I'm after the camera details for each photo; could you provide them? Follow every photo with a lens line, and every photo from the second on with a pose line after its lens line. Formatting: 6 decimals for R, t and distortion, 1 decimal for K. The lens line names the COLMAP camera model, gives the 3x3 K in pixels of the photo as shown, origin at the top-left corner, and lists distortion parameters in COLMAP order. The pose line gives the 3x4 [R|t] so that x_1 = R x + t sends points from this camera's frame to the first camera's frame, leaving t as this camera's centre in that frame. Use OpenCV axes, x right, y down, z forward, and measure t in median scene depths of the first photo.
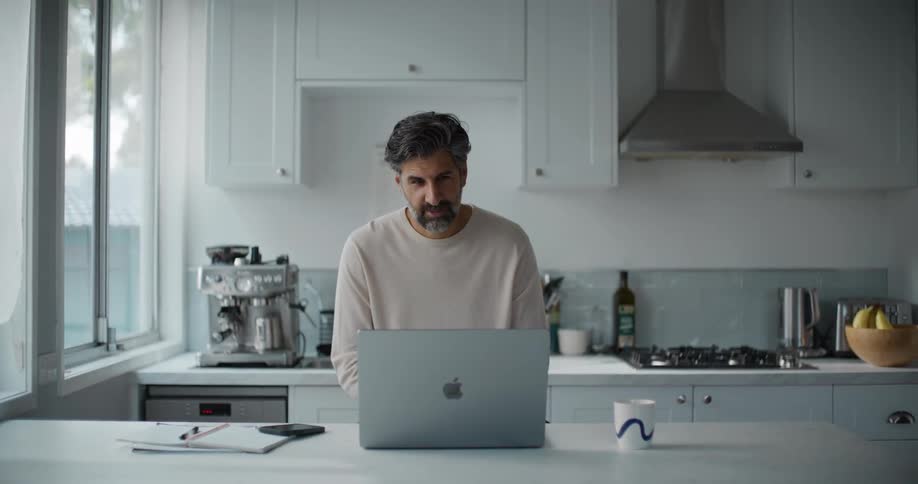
lens RADIAL K [[1214.5, 0, 457.0], [0, 1214.5, 242.1], [0, 0, 1]] dist [-0.069447, 0.000000]
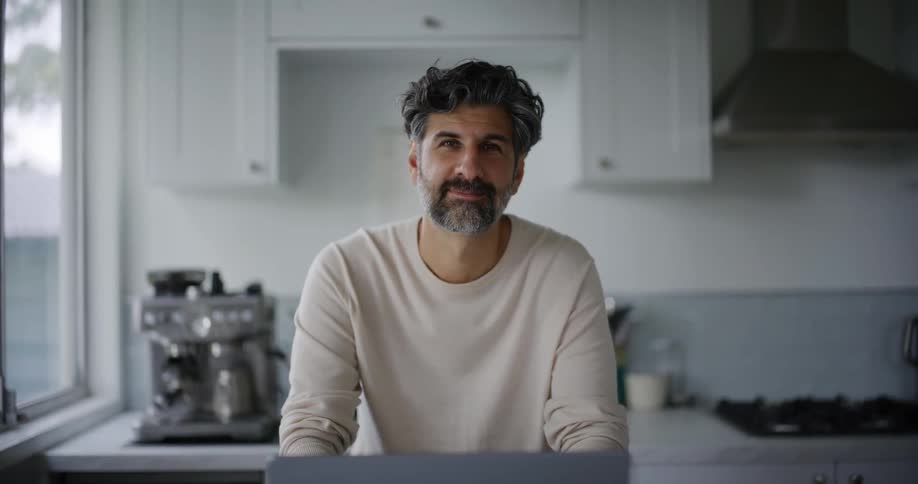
lens RADIAL K [[1214.5, 0, 473.3], [0, 1214.5, 245.4], [0, 0, 1]] dist [-0.069447, 0.000000]
pose [[0.999593, -0.010929, 0.026367, -0.033153], [0.010710, 0.999907, 0.008435, -0.015955], [-0.026457, -0.008149, 0.999617, 0.283493]]
